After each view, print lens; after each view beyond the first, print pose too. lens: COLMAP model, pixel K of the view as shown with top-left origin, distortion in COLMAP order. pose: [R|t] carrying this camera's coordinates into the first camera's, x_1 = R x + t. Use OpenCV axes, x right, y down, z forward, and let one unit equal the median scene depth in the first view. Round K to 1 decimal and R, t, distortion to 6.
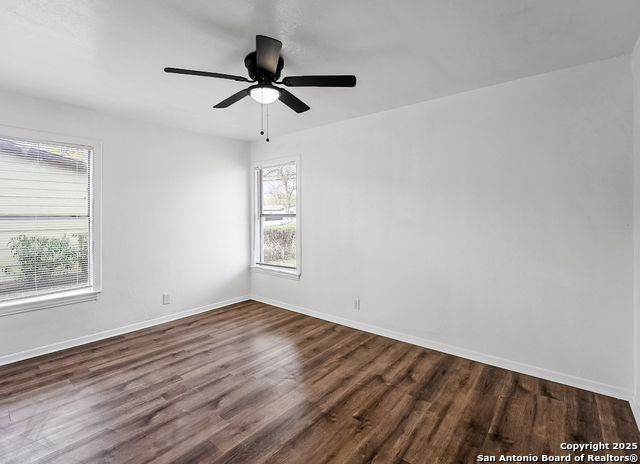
lens RADIAL K [[298.0, 0, 319.6], [0, 298.0, 211.3], [0, 0, 1]] dist [-0.018450, -0.000597]
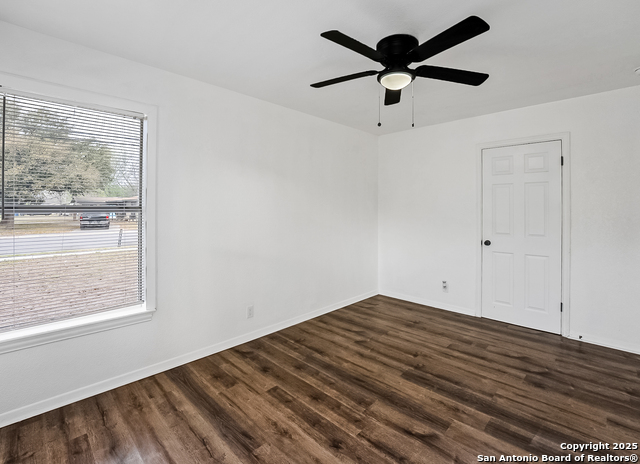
lens RADIAL K [[298.0, 0, 319.6], [0, 298.0, 211.3], [0, 0, 1]] dist [-0.018450, -0.000597]
pose [[0.100186, -0.008362, 0.994934, -0.946608], [-0.015996, 0.999822, 0.010014, 0.017126], [-0.994840, -0.016918, 0.100035, 0.975788]]
